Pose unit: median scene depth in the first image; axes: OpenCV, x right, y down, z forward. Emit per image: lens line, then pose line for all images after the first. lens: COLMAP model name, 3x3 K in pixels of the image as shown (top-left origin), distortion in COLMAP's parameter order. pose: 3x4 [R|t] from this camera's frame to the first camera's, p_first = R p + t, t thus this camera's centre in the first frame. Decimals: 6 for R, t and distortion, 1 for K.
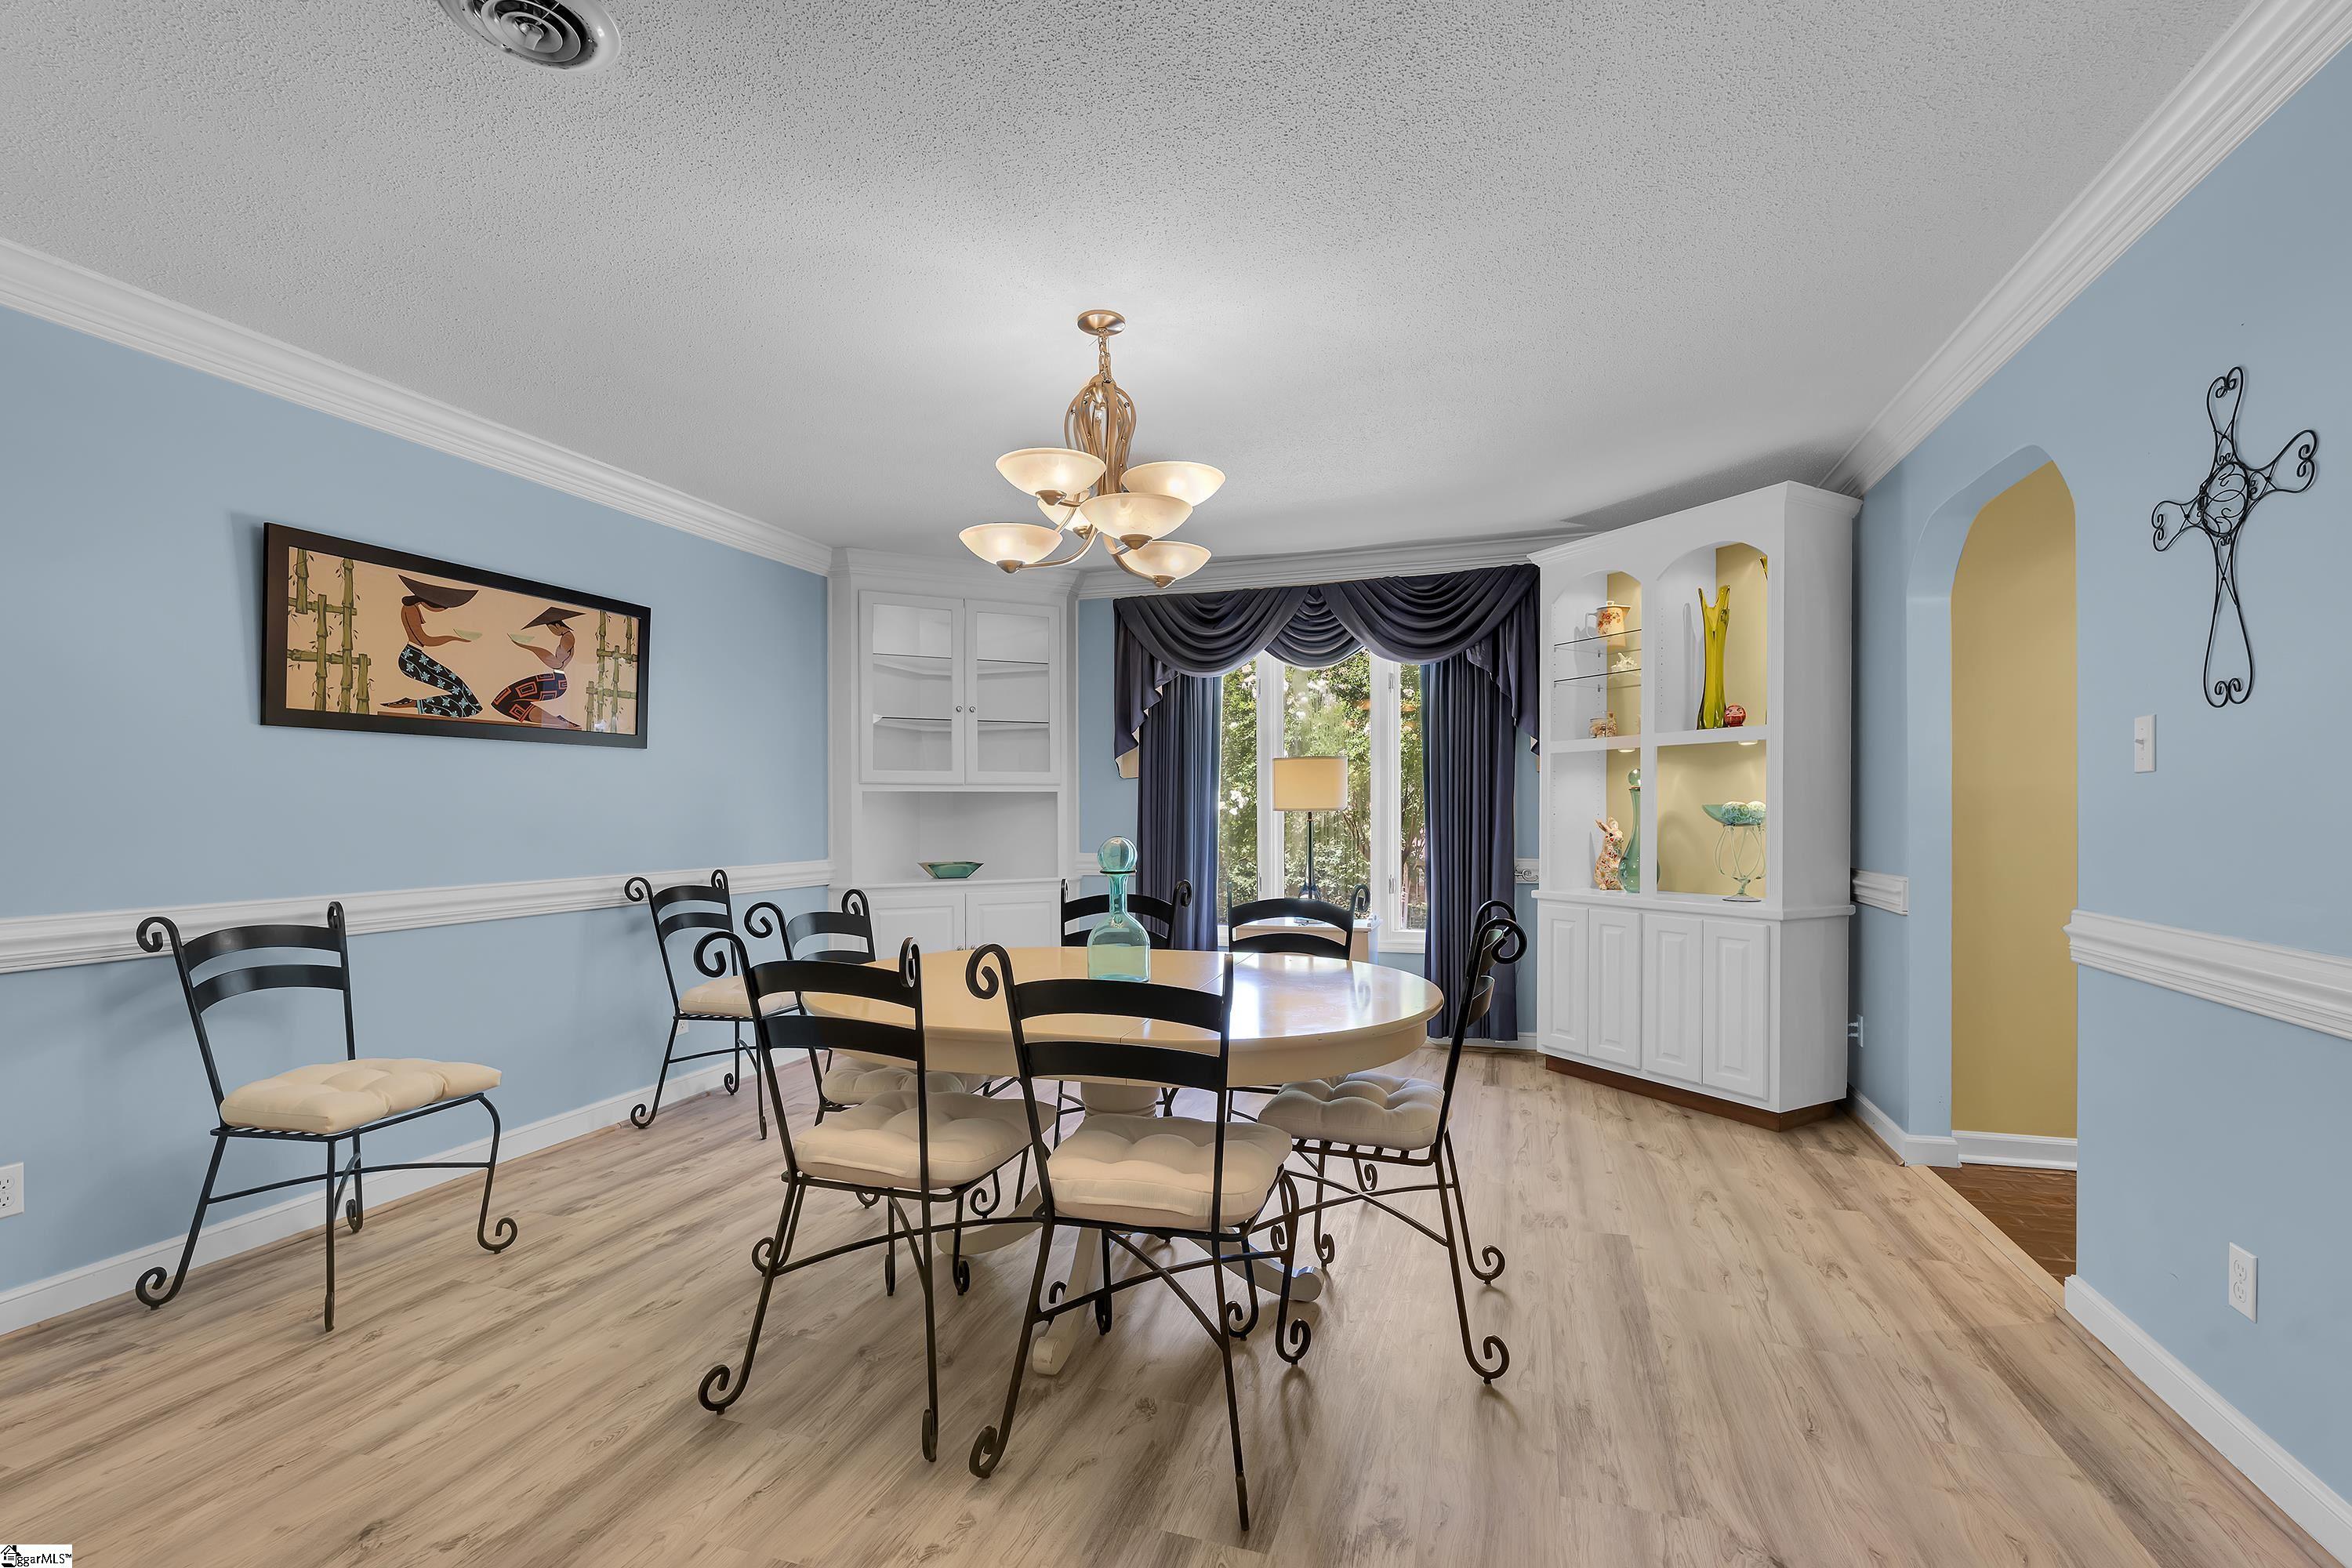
lens RADIAL K [[1045.1, 0, 1159.8], [0, 1045.1, 809.6], [0, 0, 1]] dist [0.002745, -0.000016]
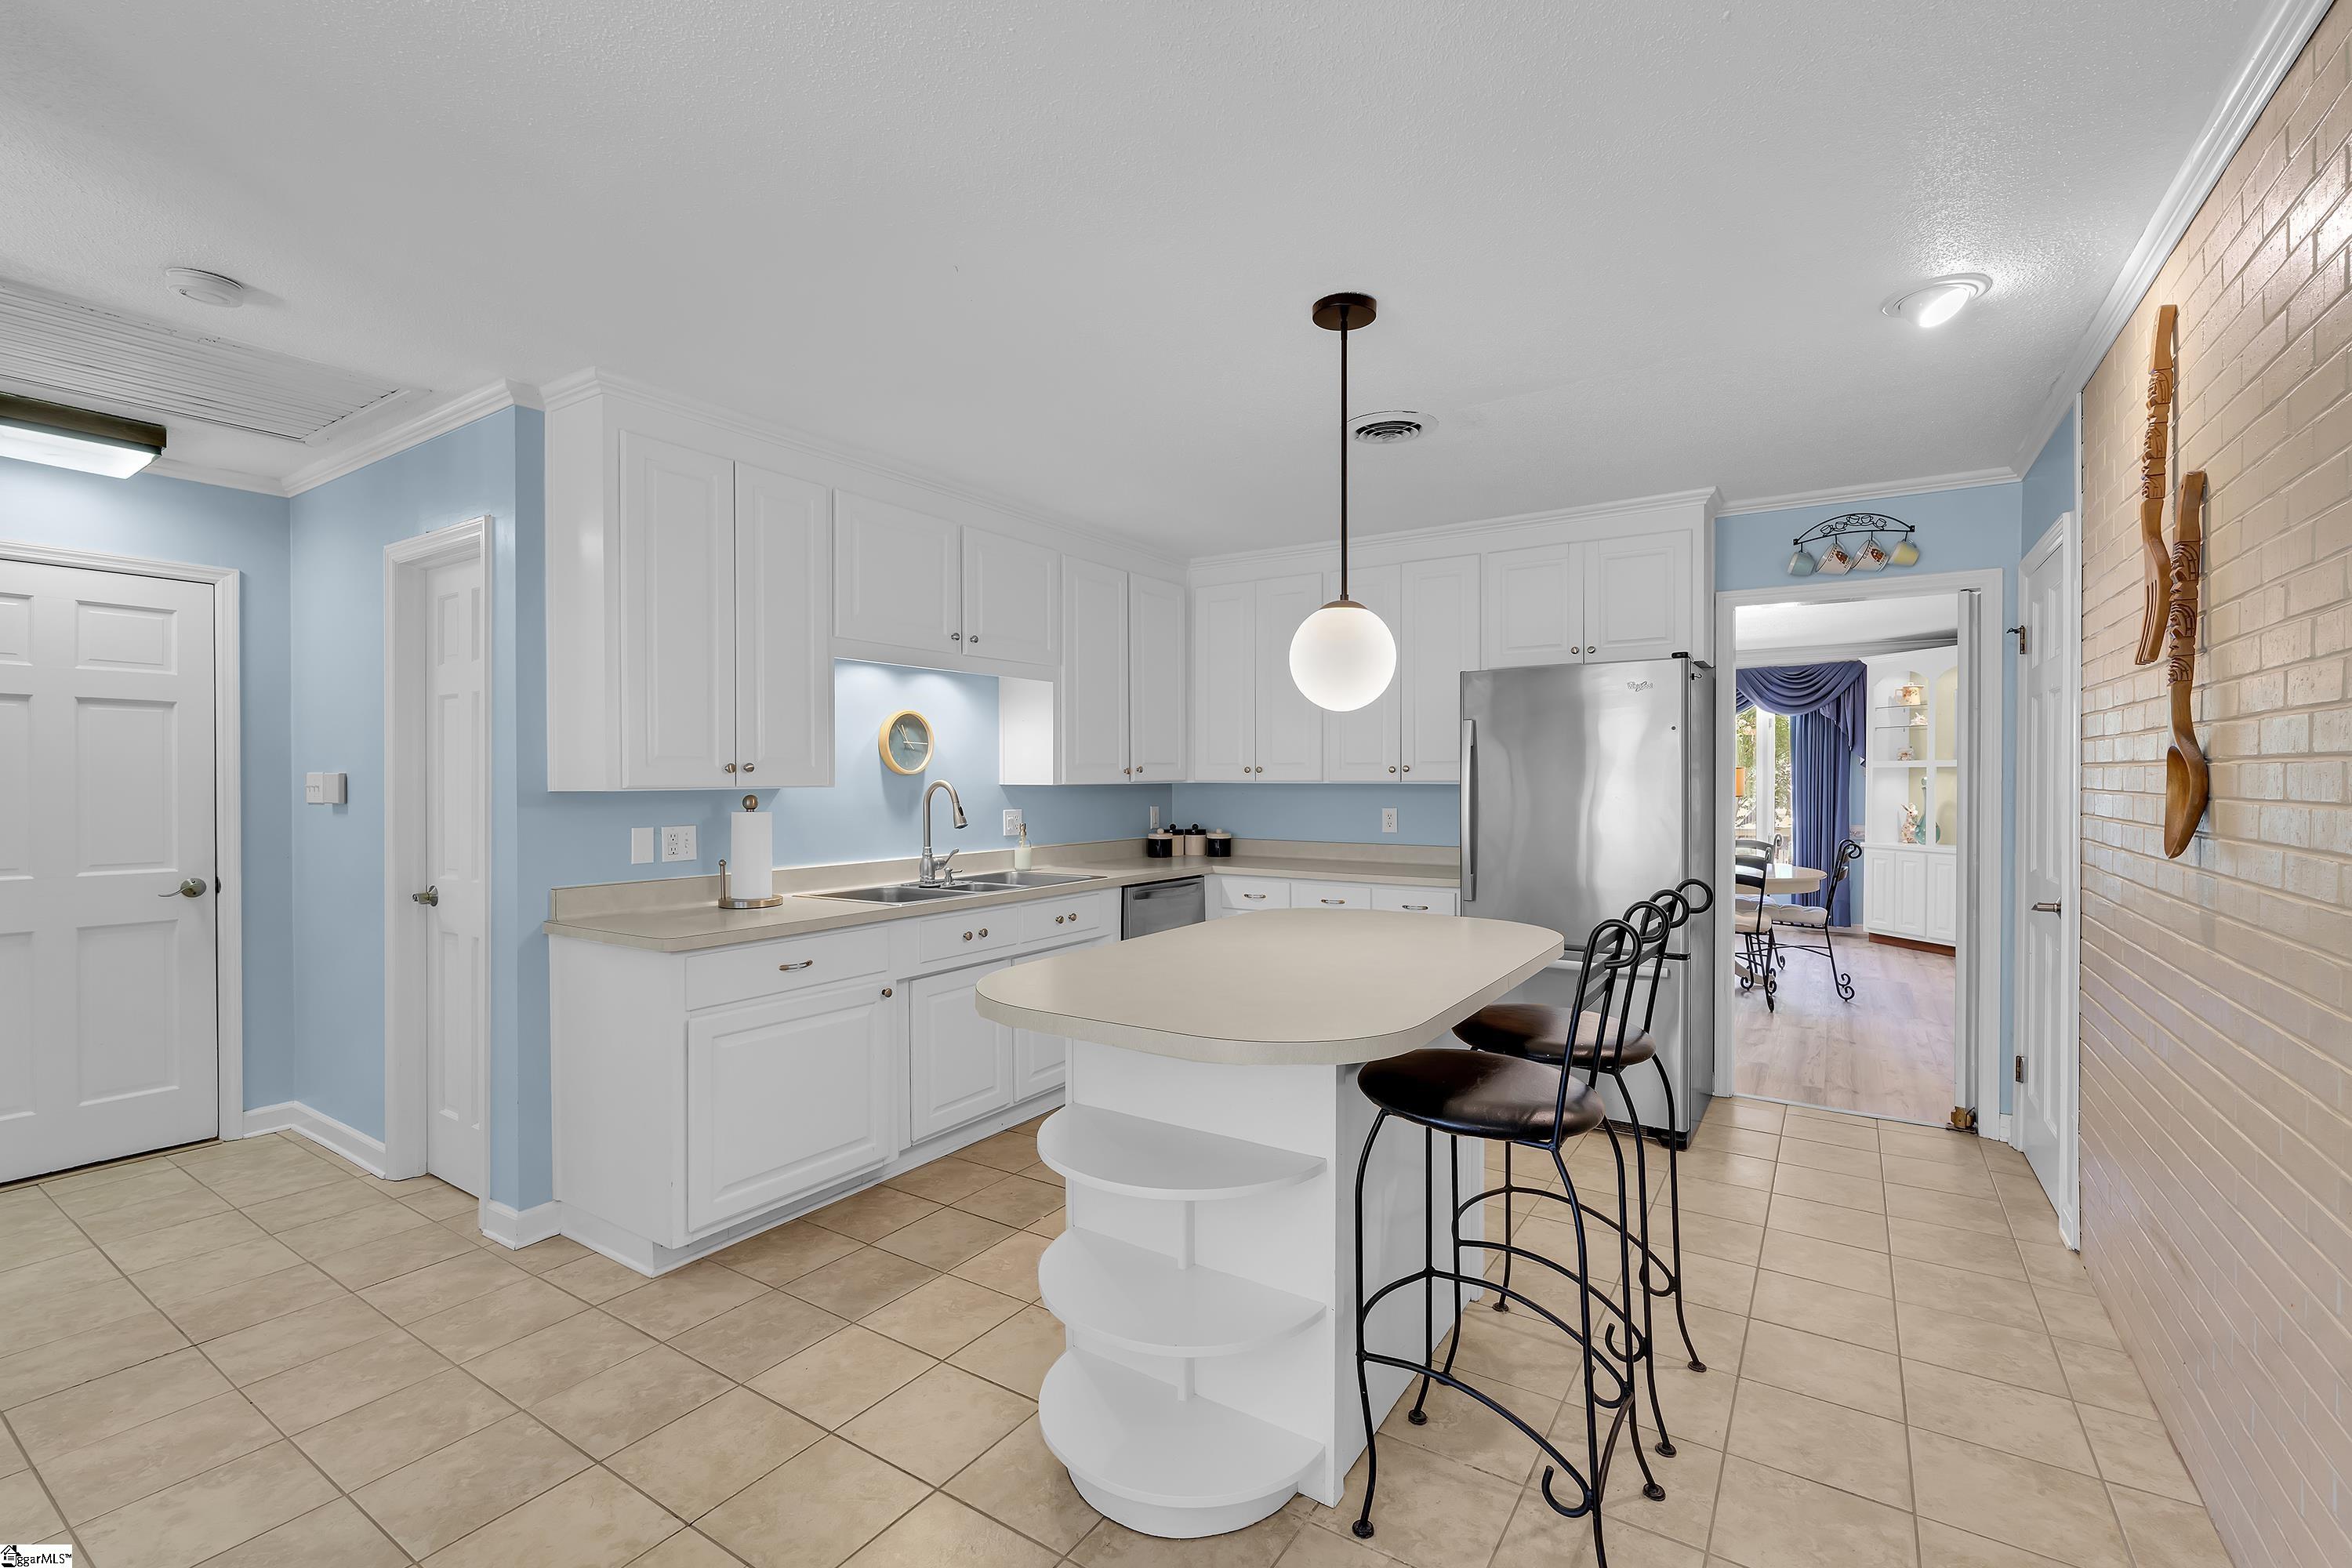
lens RADIAL K [[1045.1, 0, 1163.5], [0, 1045.1, 787.7], [0, 0, 1]] dist [0.002745, -0.000016]
pose [[0.971604, 0.000482, -0.236614, -0.459065], [0.003150, 0.999883, 0.014968, -0.057969], [0.236594, -0.015288, 0.971488, -1.233578]]
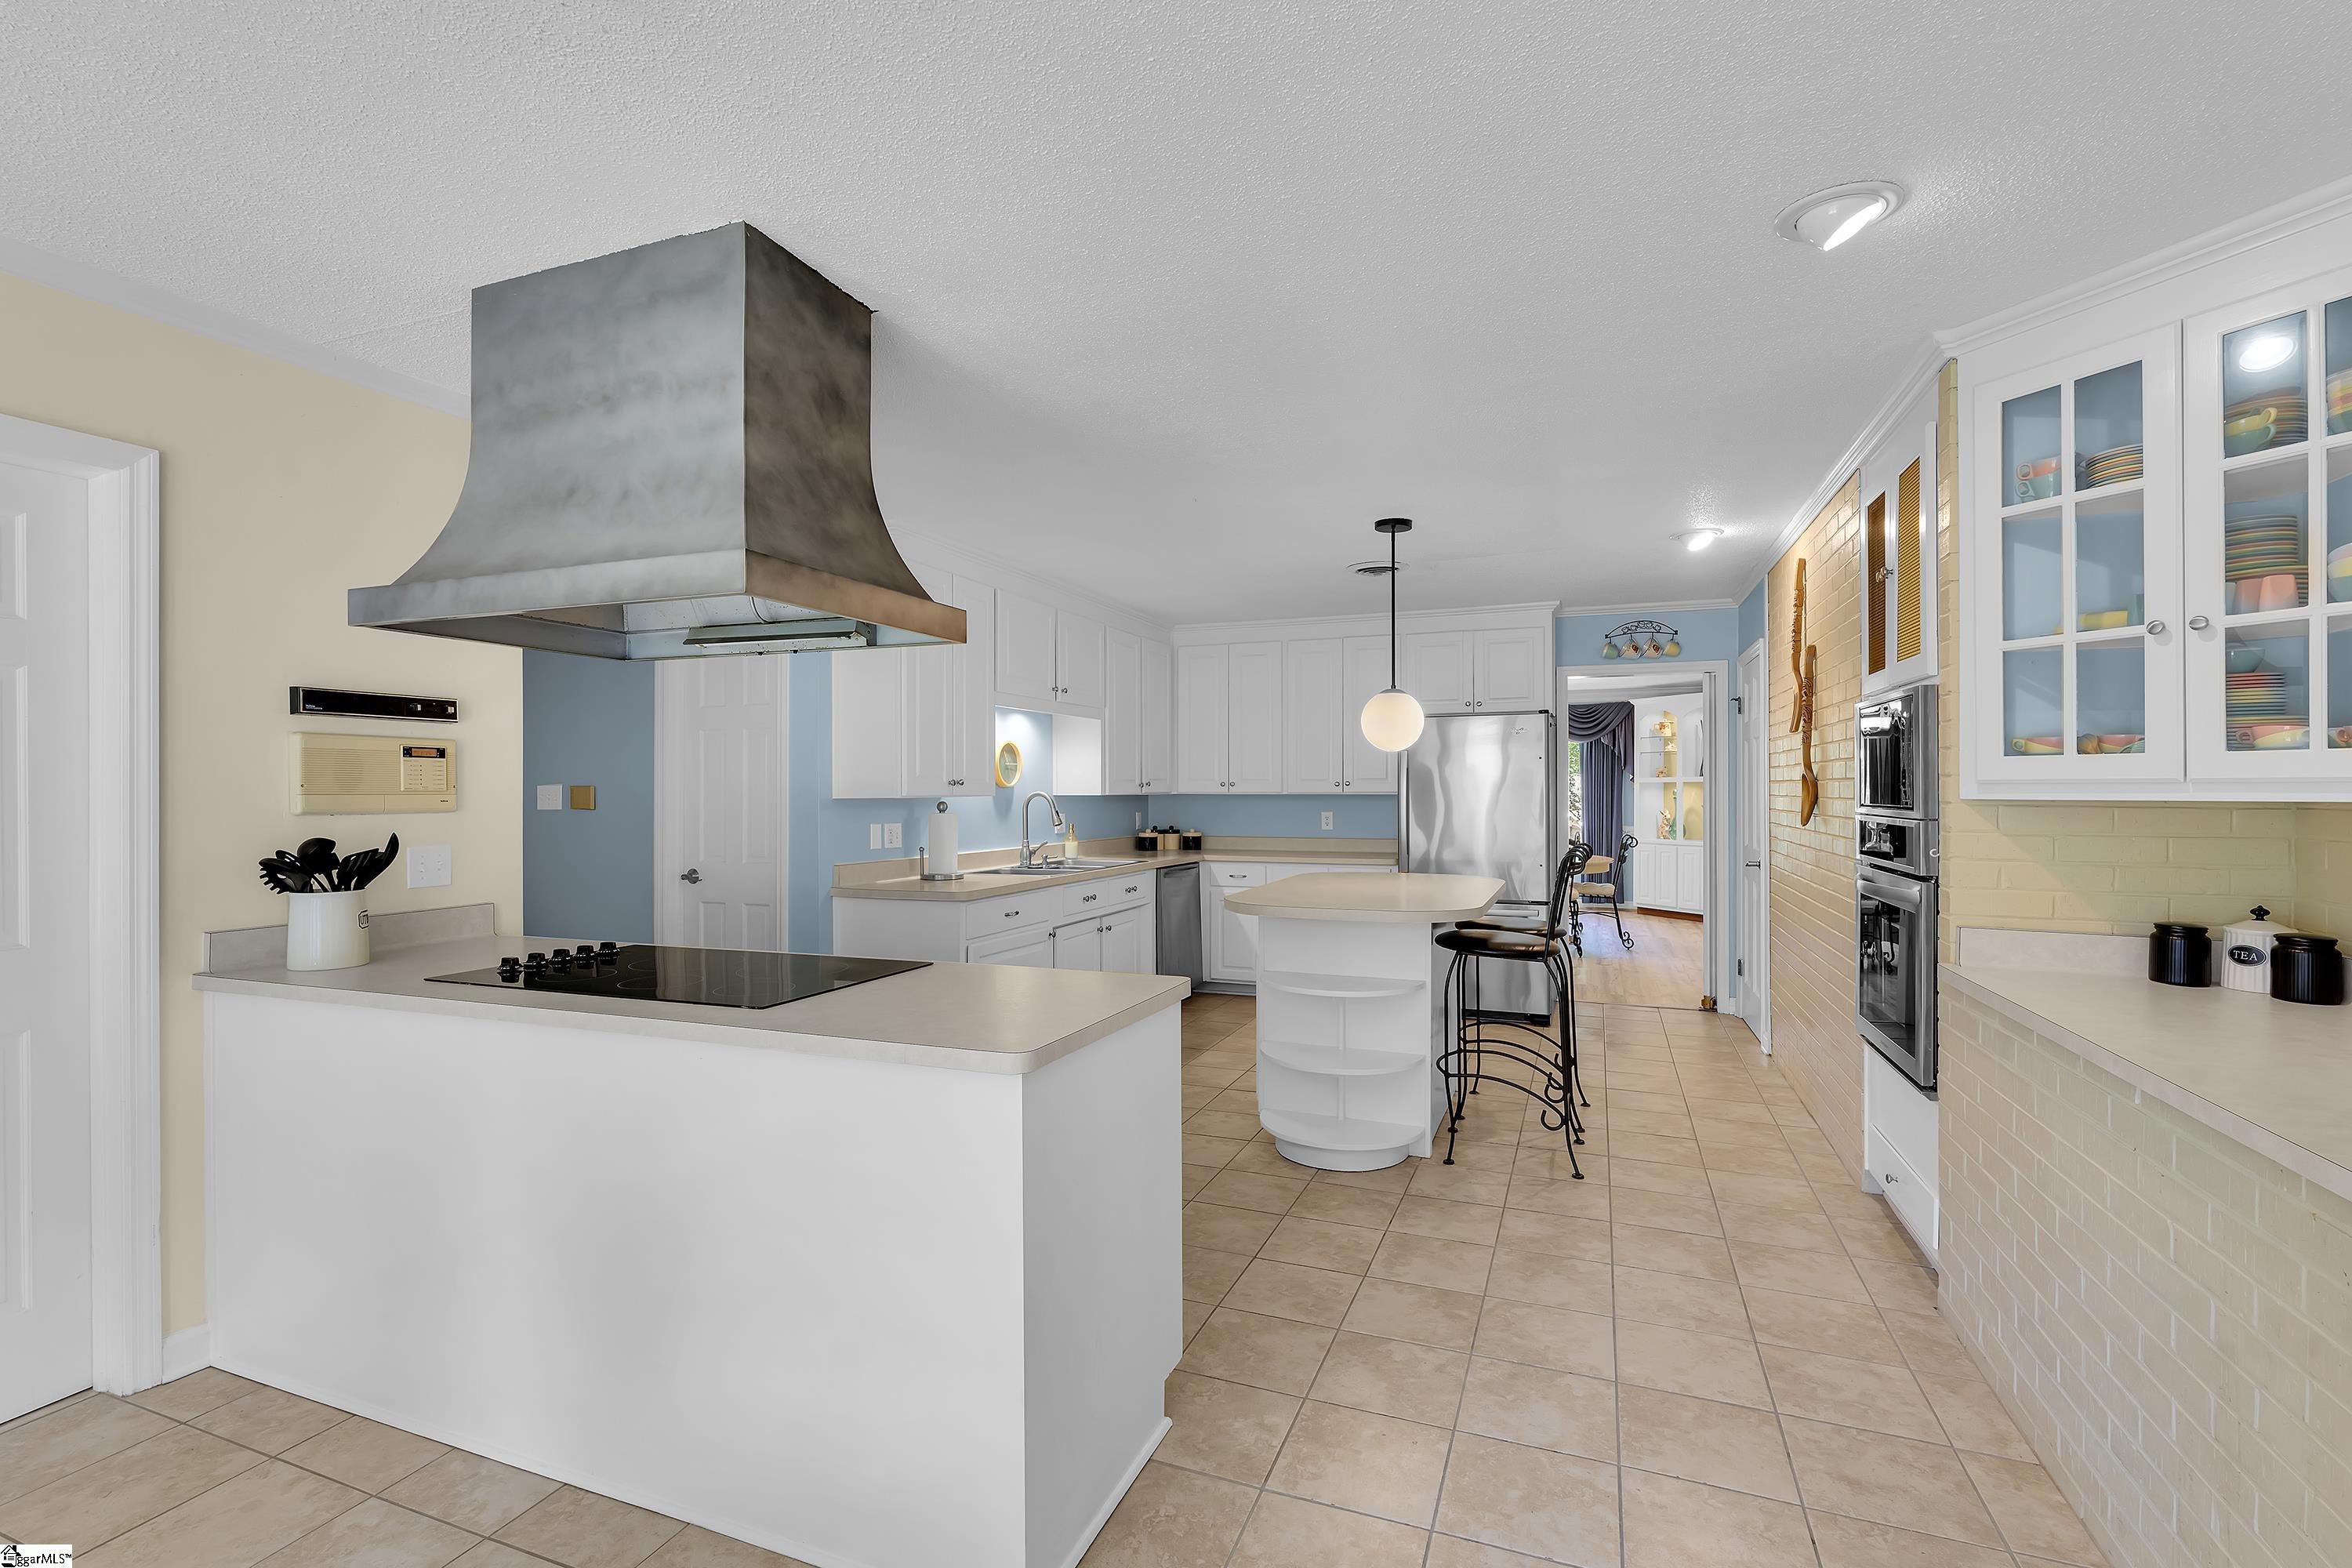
lens RADIAL K [[1045.1, 0, 1120.4], [0, 1045.1, 789.1], [0, 0, 1]] dist [0.002745, -0.000016]
pose [[0.996249, -0.002462, -0.086493, -0.712168], [0.002783, 0.999990, 0.003592, -0.058774], [0.086484, -0.003819, 0.996246, -1.759929]]
